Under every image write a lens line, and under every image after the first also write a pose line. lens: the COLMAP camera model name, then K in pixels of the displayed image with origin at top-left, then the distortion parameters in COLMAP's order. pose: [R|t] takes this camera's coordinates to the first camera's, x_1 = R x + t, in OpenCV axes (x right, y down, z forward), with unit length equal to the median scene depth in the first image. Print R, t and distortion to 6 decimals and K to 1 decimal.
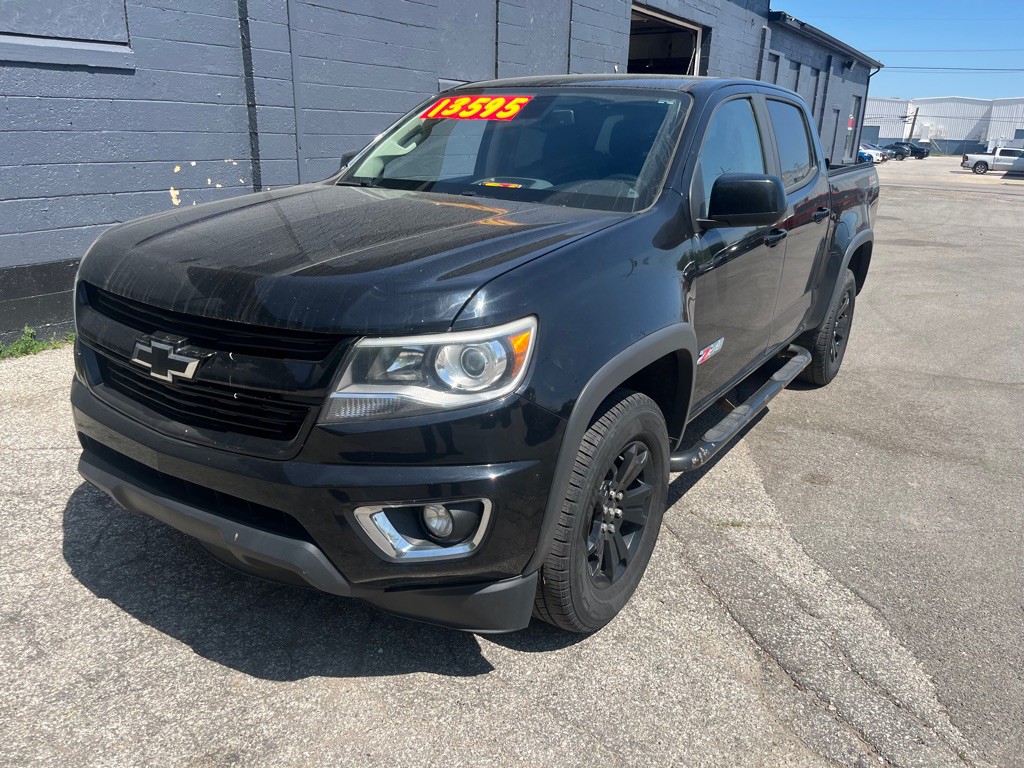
lens RADIAL K [[777.2, 0, 505.6], [0, 777.2, 388.9], [0, 0, 1]] dist [0.065439, -0.094192]
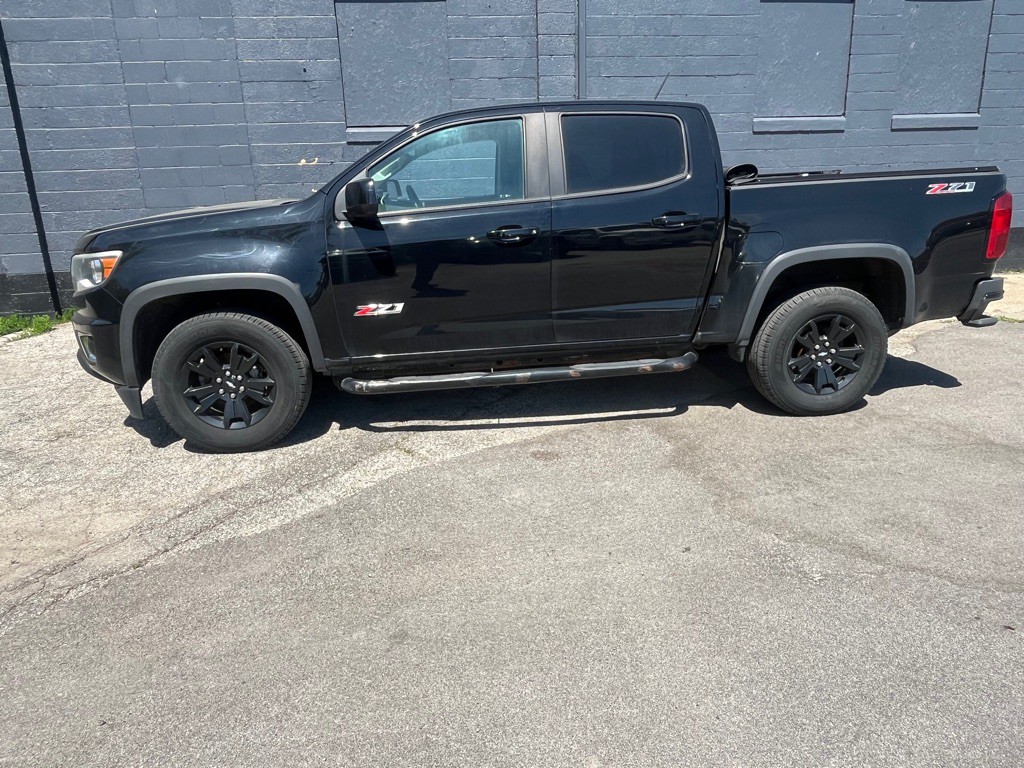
lens RADIAL K [[689.2, 0, 515.8], [0, 689.2, 380.0], [0, 0, 1]] dist [0.000600, -0.005933]
pose [[0.644845, 0.163780, -0.746560, 1.180144], [-0.194998, 0.979701, 0.046495, -0.027239], [0.739020, 0.115596, 0.663692, 0.350160]]
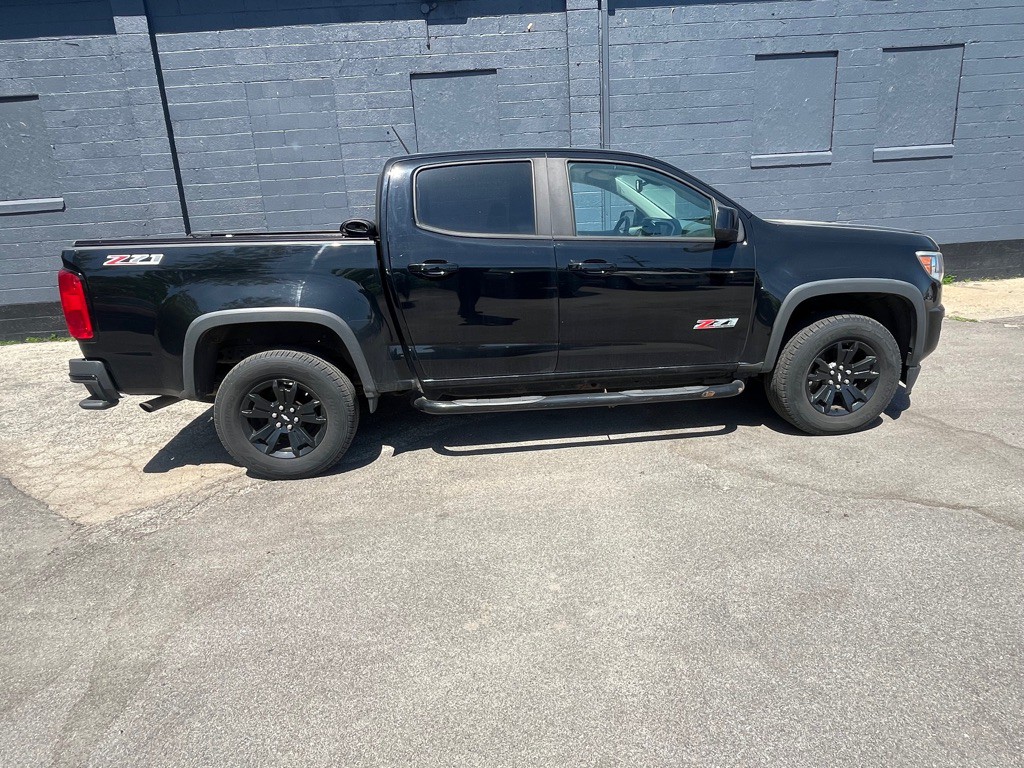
lens RADIAL K [[613.0, 0, 513.1], [0, 613.0, 379.8], [0, 0, 1]] dist [-0.002170, -0.001994]
pose [[0.568858, 0.157496, -0.807214, 1.424490], [-0.189017, 0.980256, 0.058054, -0.009518], [0.800420, 0.119553, 0.587396, 0.252682]]
